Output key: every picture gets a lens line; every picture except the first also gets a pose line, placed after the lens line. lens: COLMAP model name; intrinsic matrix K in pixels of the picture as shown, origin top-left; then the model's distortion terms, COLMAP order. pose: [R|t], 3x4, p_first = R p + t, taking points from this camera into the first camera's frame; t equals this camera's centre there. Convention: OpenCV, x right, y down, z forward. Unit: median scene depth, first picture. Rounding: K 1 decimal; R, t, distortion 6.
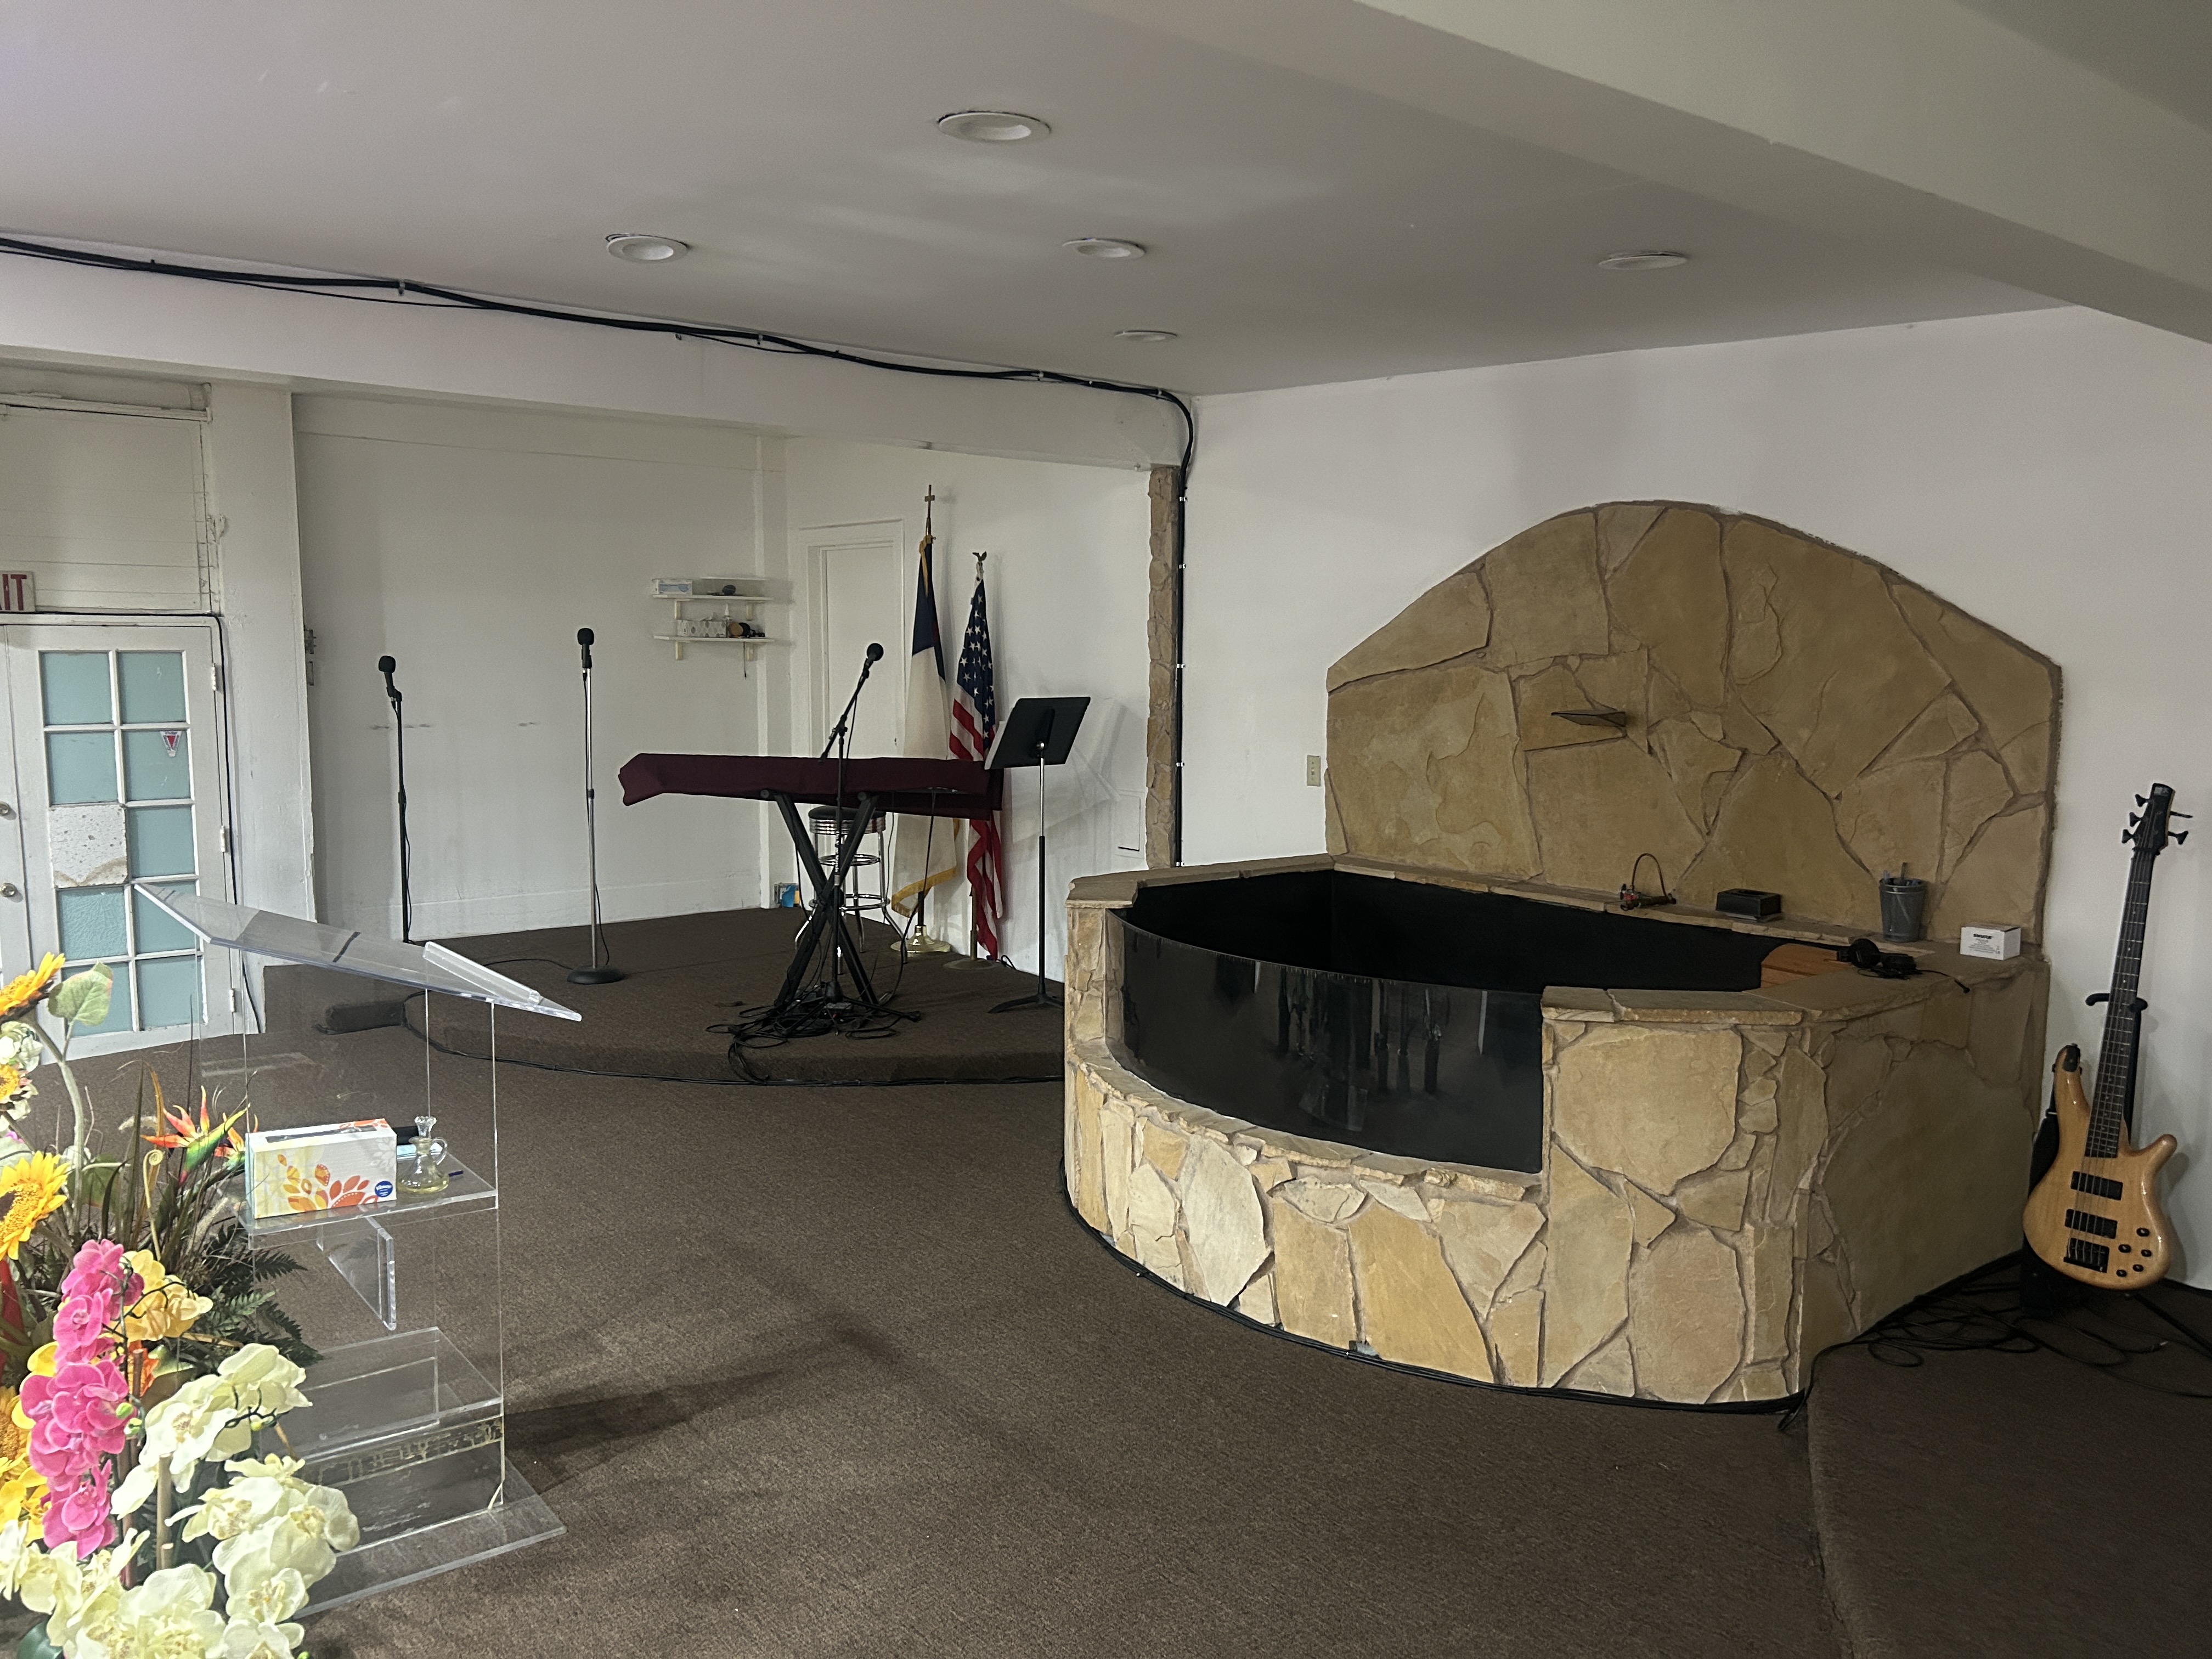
lens RADIAL K [[1655.7, 0, 1100.5], [0, 1655.7, 831.3], [0, 0, 1]] dist [0.011785, -0.018229]
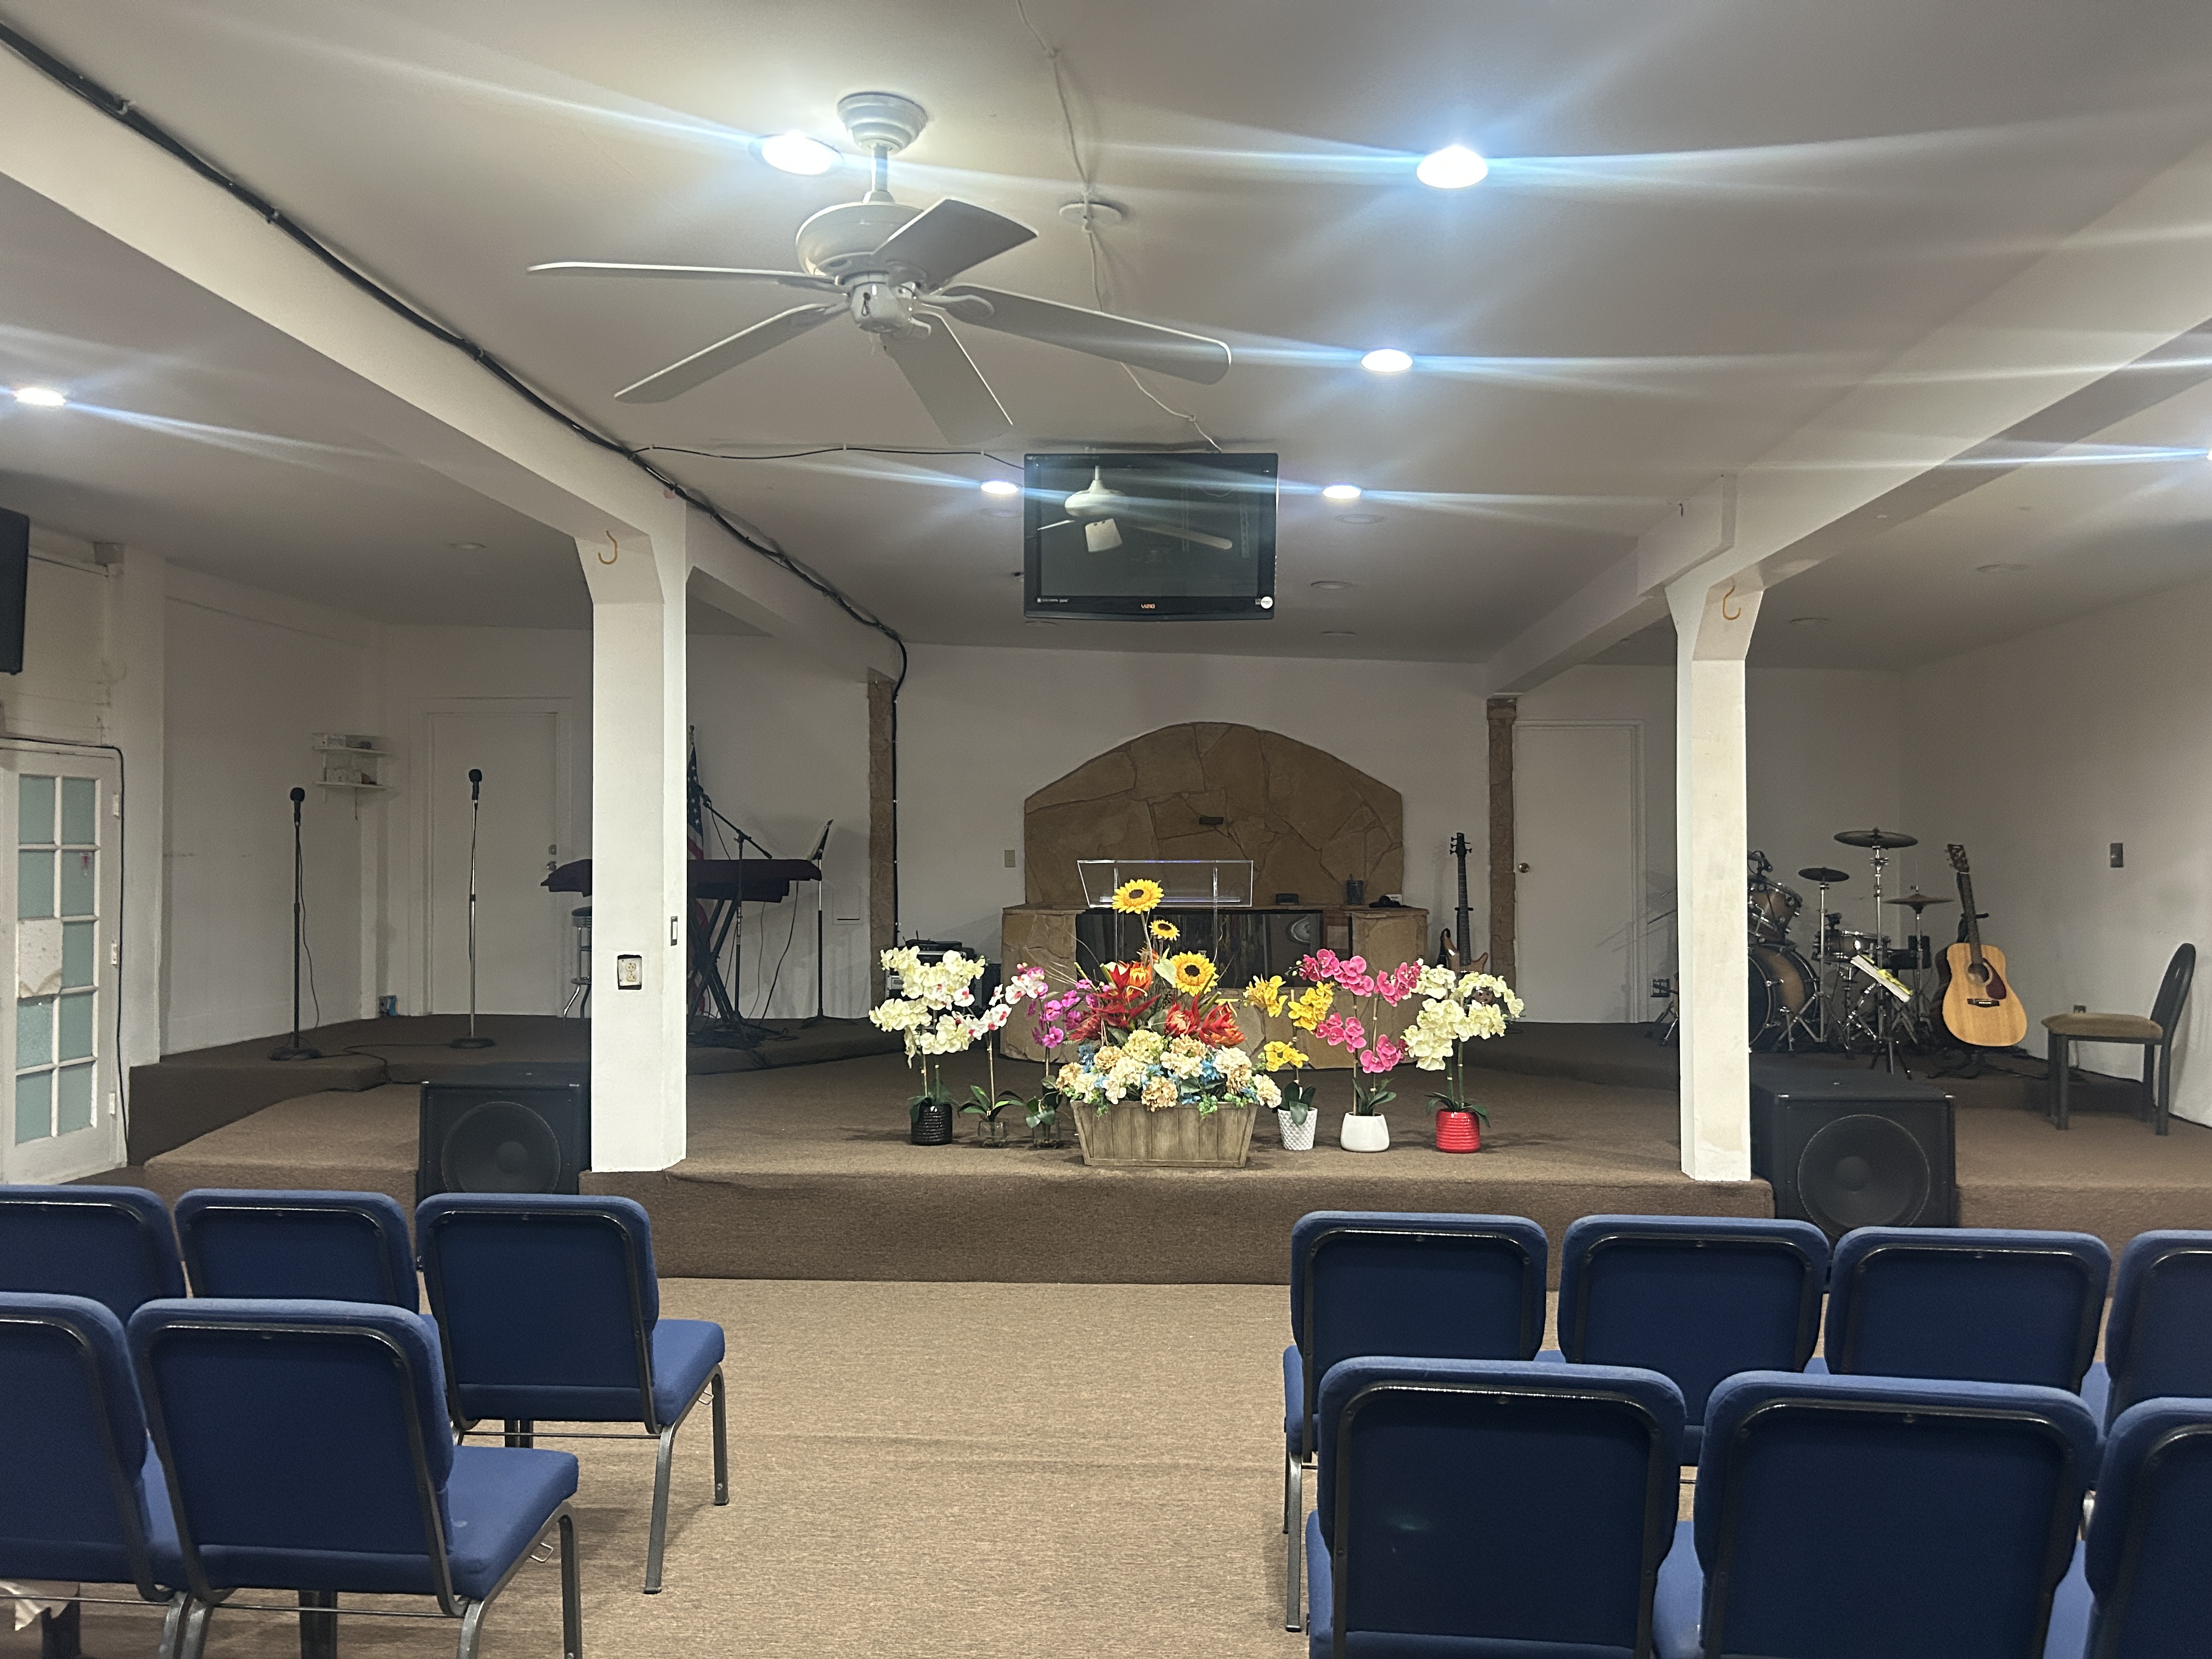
lens RADIAL K [[1655.7, 0, 1115.8], [0, 1655.7, 830.8], [0, 0, 1]] dist [0.011785, -0.018229]
pose [[0.663585, 0.004041, 0.748090, -0.971757], [0.088250, 0.992580, -0.083643, 0.079498], [-0.742877, 0.121524, 0.658305, -0.222364]]
